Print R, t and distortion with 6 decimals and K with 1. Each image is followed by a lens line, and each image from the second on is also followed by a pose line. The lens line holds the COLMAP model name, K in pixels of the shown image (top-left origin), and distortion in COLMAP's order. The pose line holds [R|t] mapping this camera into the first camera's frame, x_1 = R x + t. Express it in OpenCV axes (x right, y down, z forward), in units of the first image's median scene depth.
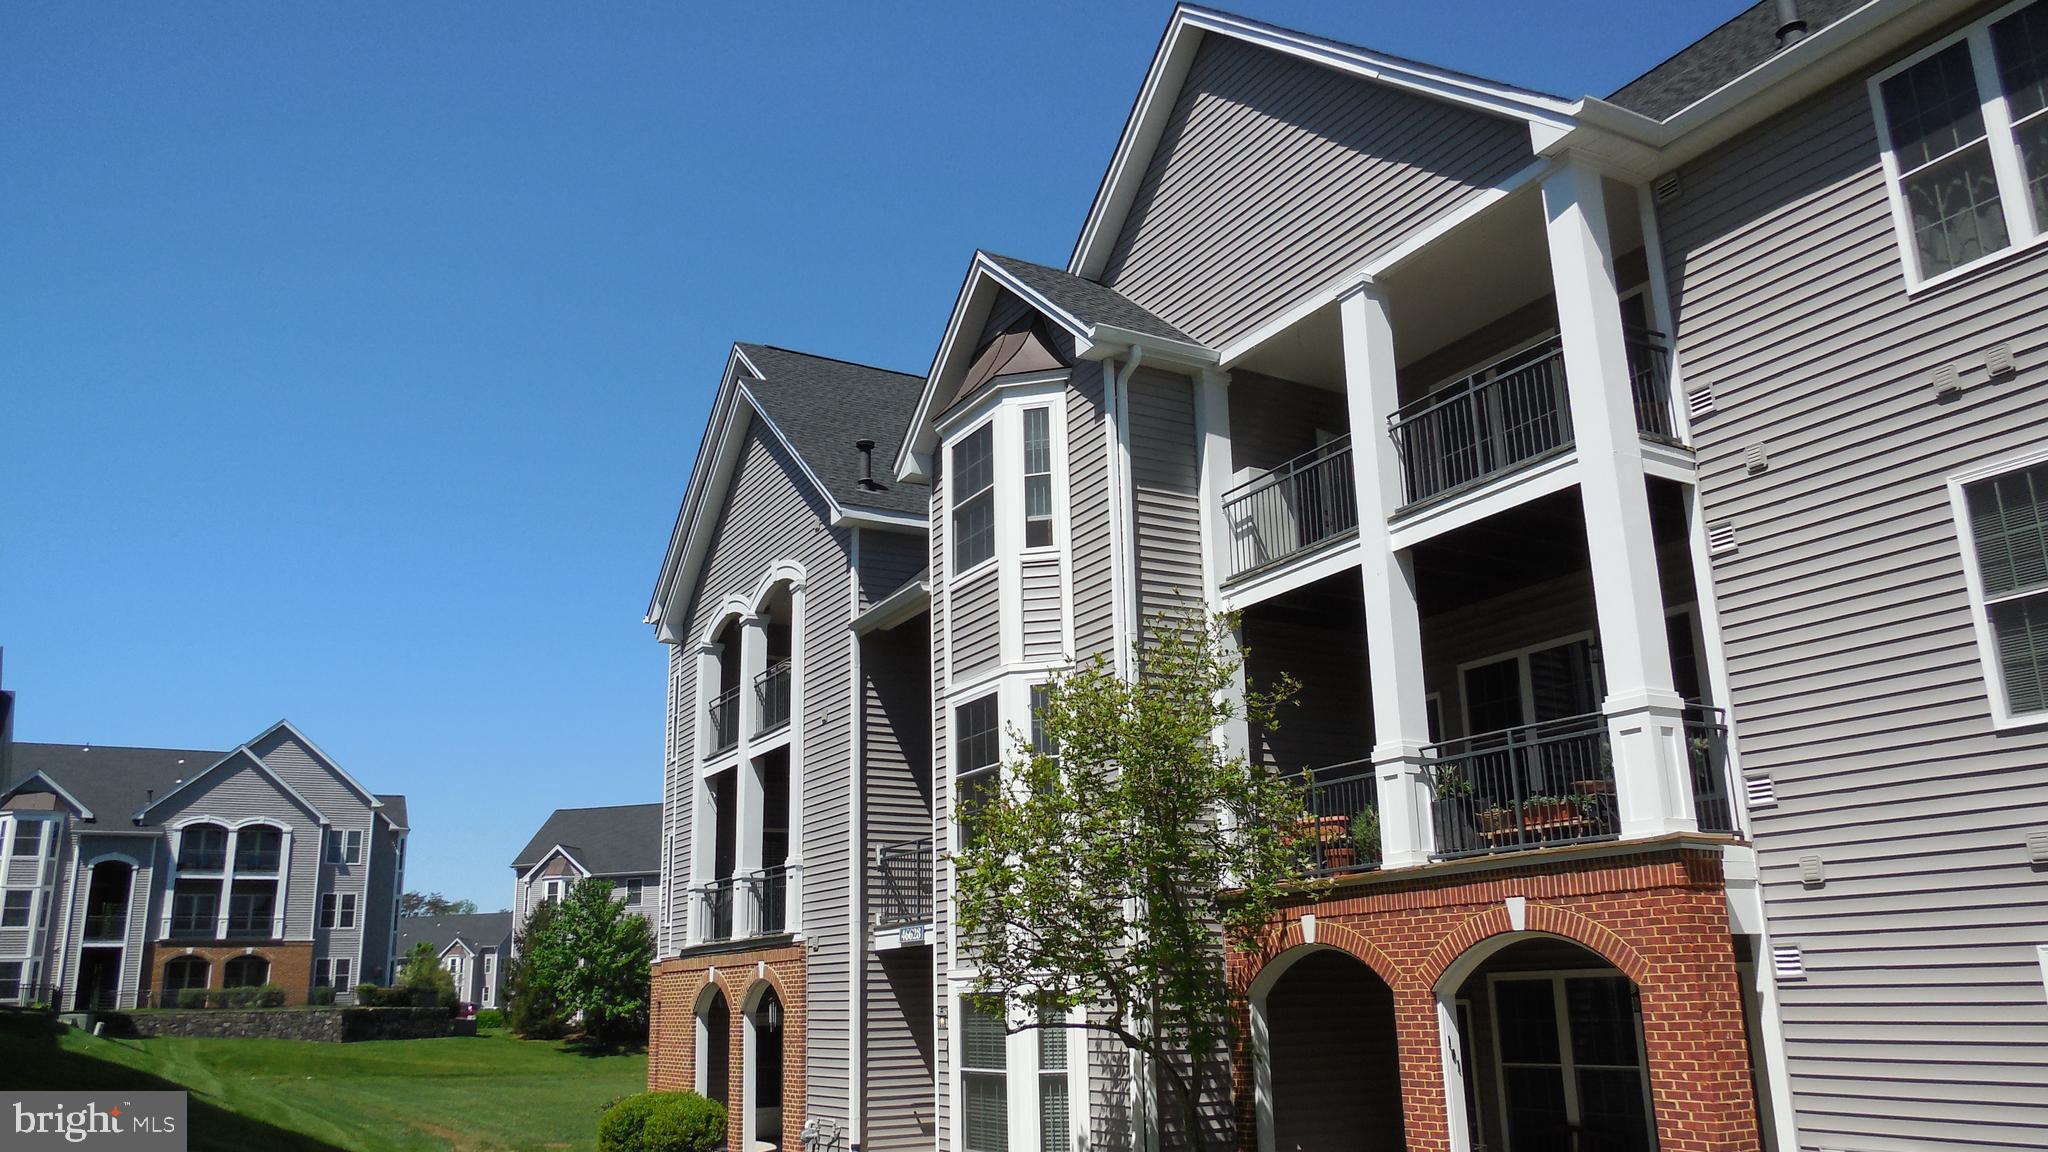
lens RADIAL K [[1550.9, 0, 1020.1], [0, 1550.9, 575.2], [0, 0, 1]] dist [-0.000632, 0.015537]
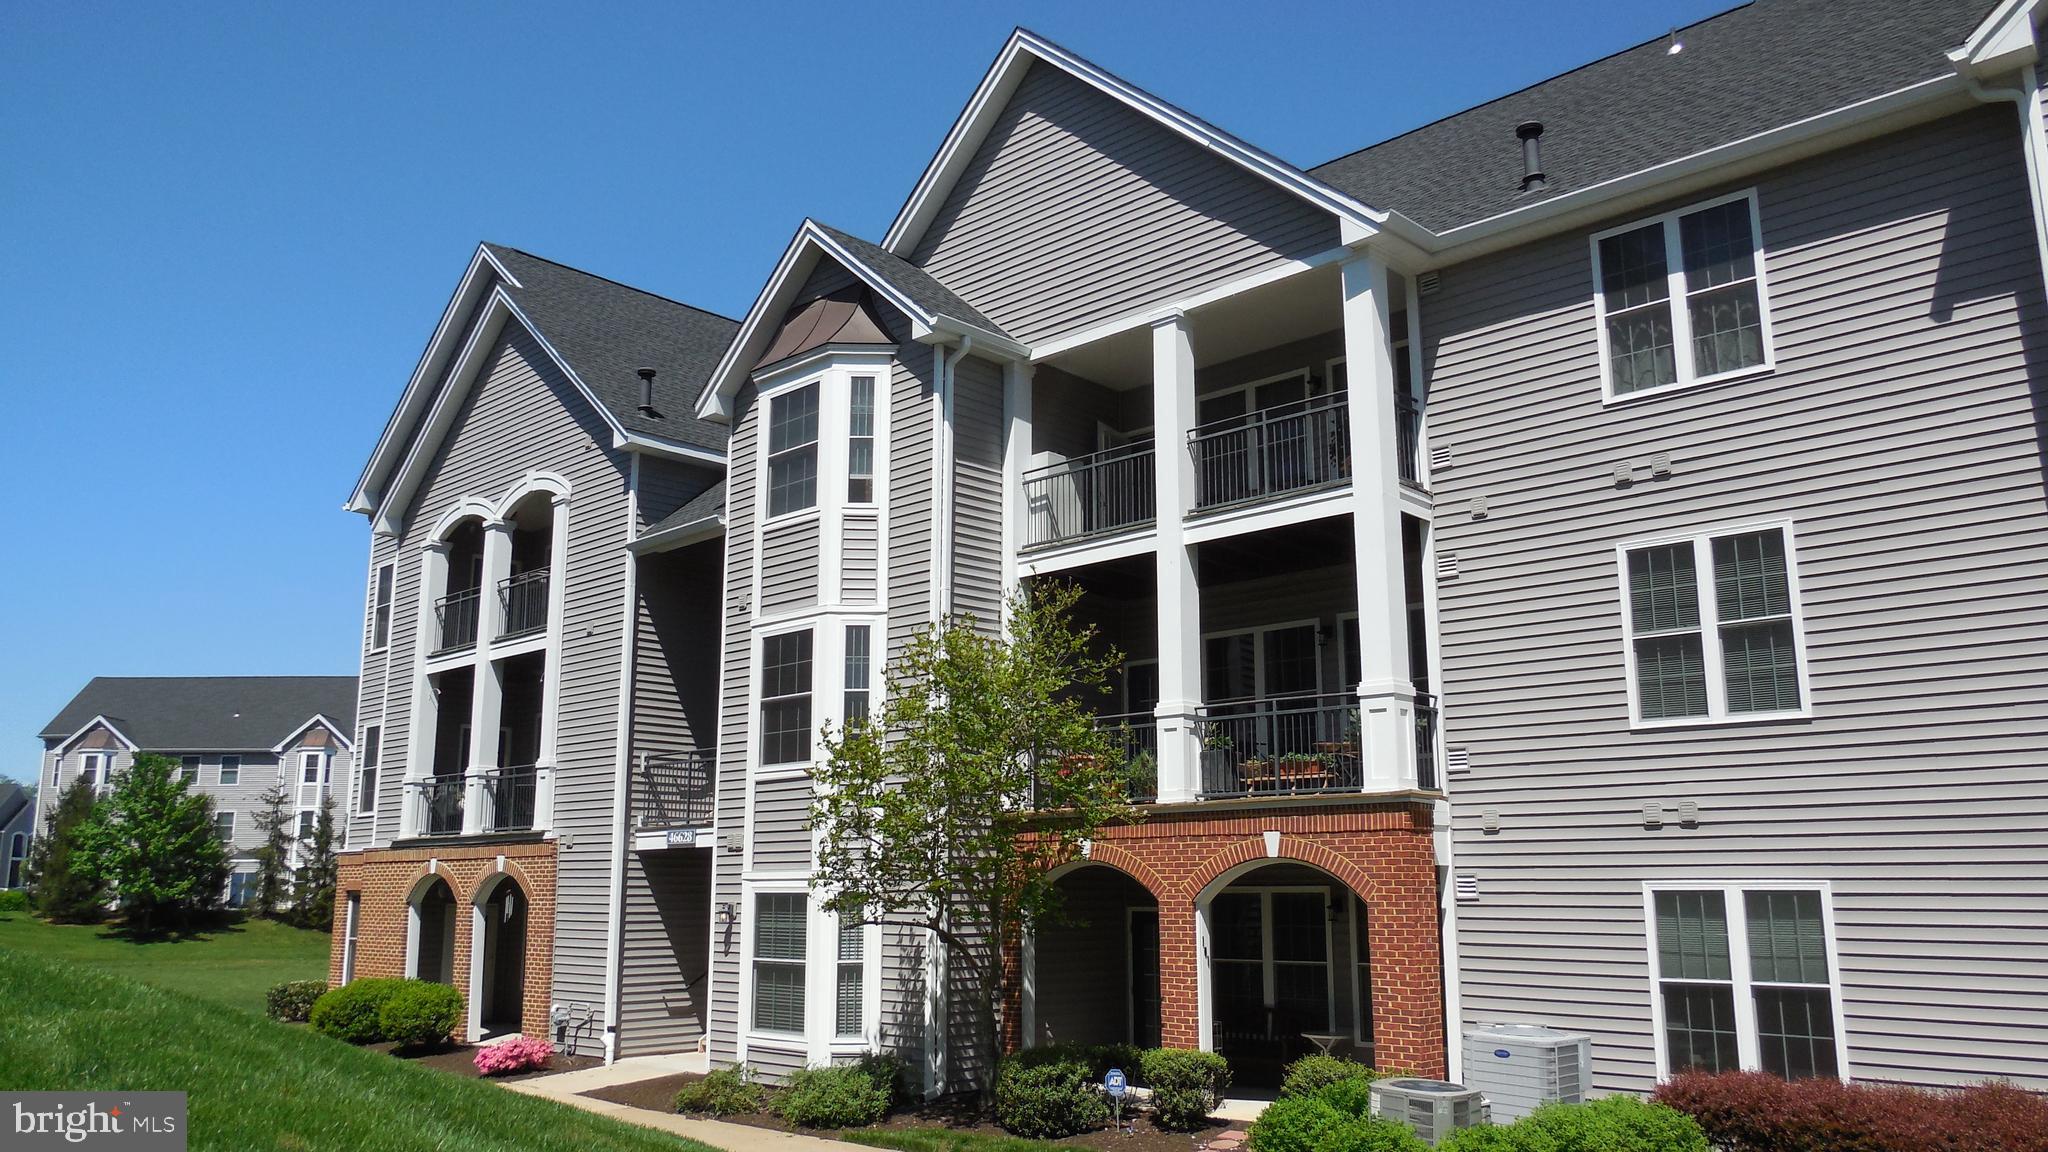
lens RADIAL K [[1550.9, 0, 1025.0], [0, 1550.9, 578.9], [0, 0, 1]] dist [-0.000632, 0.015537]
pose [[0.956294, 0.080564, 0.281090, -0.207740], [-0.098614, 0.993836, 0.050647, -0.036031], [-0.275277, -0.076153, 0.958344, -0.125758]]
